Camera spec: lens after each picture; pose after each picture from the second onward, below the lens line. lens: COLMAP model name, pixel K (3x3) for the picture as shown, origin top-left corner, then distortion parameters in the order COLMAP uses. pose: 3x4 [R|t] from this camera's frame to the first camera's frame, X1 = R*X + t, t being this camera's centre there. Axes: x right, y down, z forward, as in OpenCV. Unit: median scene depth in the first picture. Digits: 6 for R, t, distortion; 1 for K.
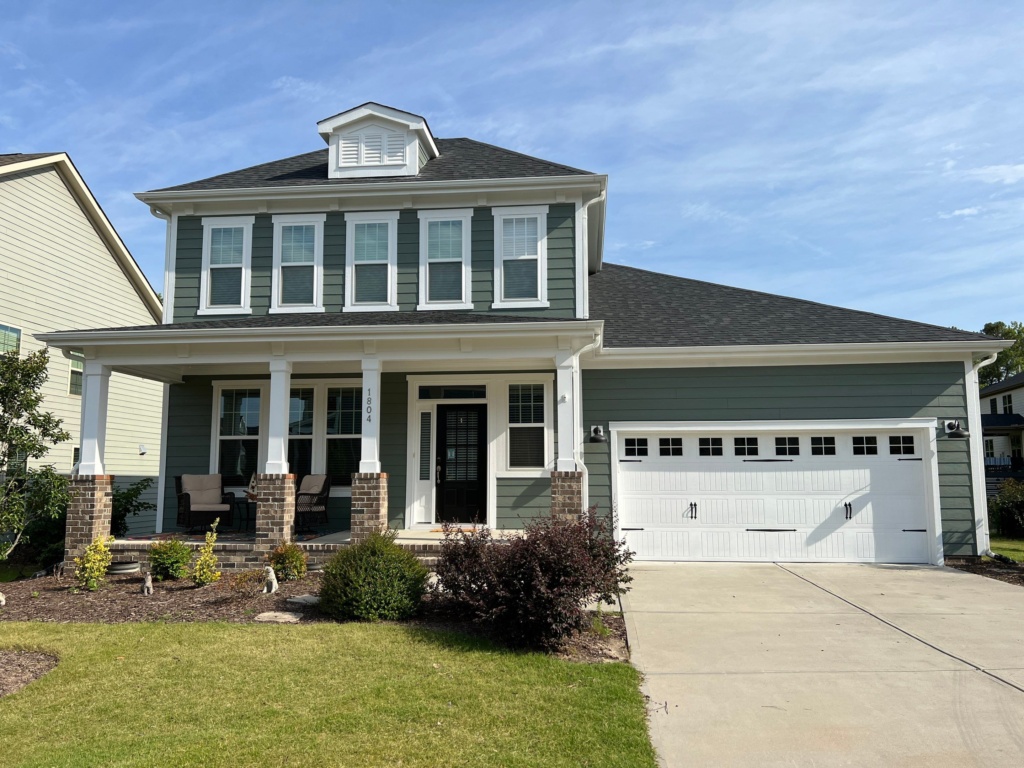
lens RADIAL K [[792.8, 0, 515.5], [0, 792.8, 387.0], [0, 0, 1]] dist [0.098483, -0.163437]
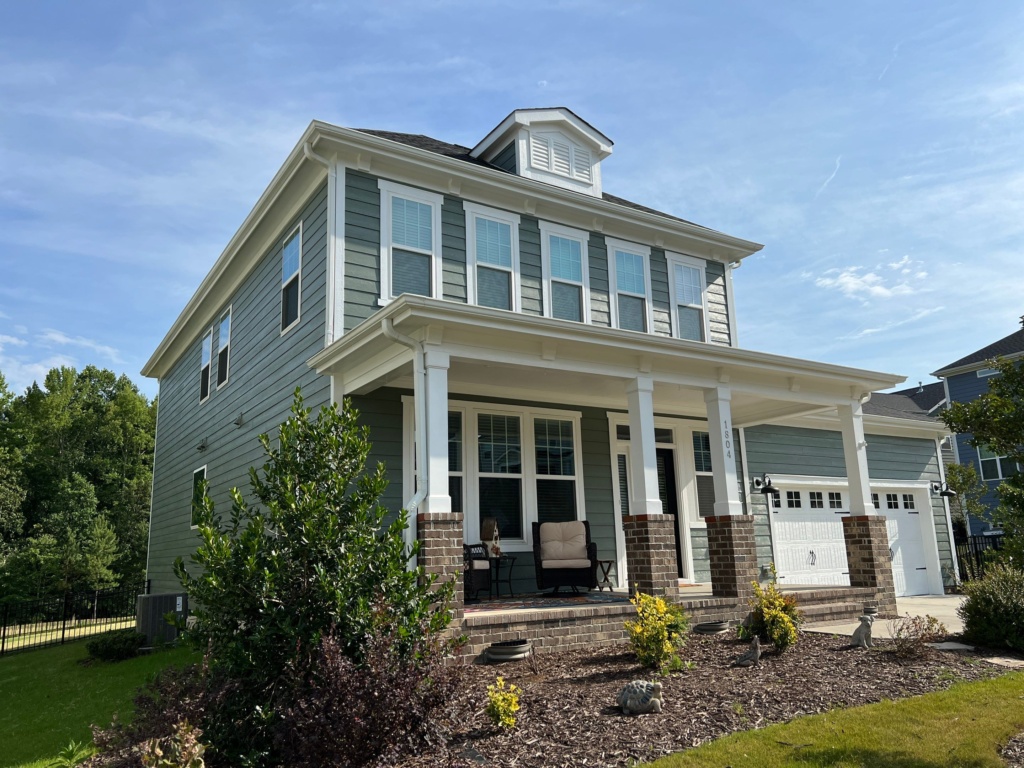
lens RADIAL K [[768.8, 0, 510.6], [0, 768.8, 393.3], [0, 0, 1]] dist [0.079494, -0.106659]
pose [[0.781986, 0.107285, 0.613993, -0.777174], [-0.047482, 0.992466, -0.112943, 0.069512], [-0.621484, 0.059166, 0.781189, 0.399399]]
